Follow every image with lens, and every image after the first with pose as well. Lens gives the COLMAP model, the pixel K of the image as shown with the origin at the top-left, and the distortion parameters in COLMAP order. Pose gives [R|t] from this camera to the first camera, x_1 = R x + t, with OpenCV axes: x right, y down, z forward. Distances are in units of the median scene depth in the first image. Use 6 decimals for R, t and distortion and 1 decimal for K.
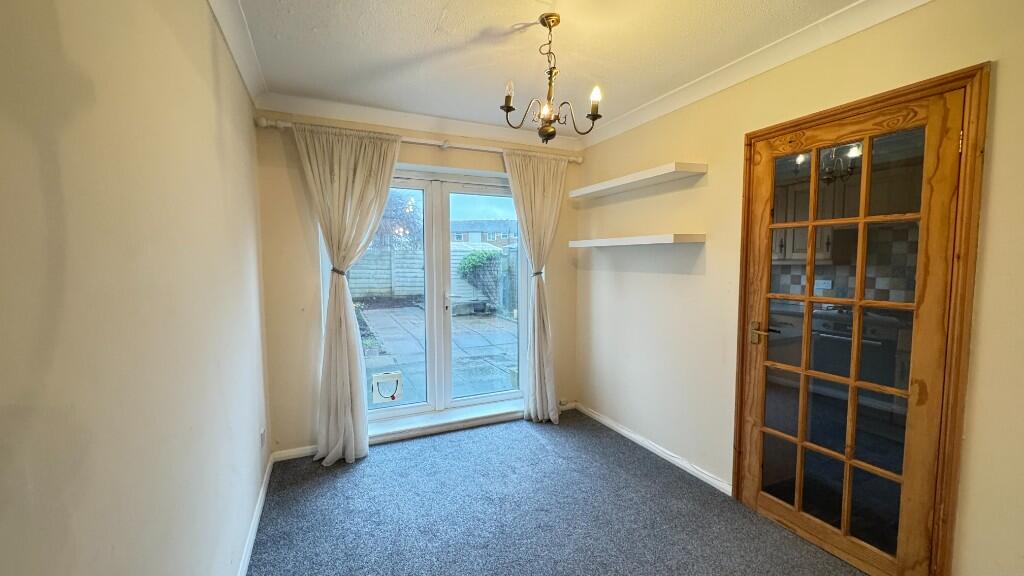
lens RADIAL K [[415.3, 0, 512.0], [0, 415.3, 288.0], [0, 0, 1]] dist [-0.000823, -0.000037]
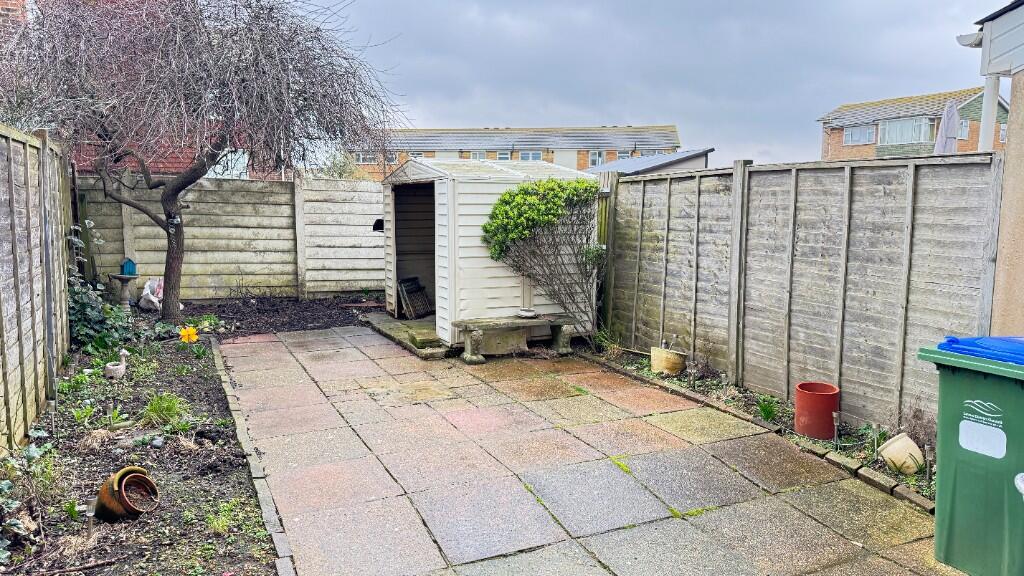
lens RADIAL K [[678.6, 0, 512.0], [0, 678.6, 288.0], [0, 0, 1]] dist [0.004305, 0.000447]
pose [[0.999296, 0.001459, 0.037478, -0.106535], [-0.003454, 0.998577, 0.053213, -0.022495], [-0.037347, -0.053305, 0.997880, 0.336457]]
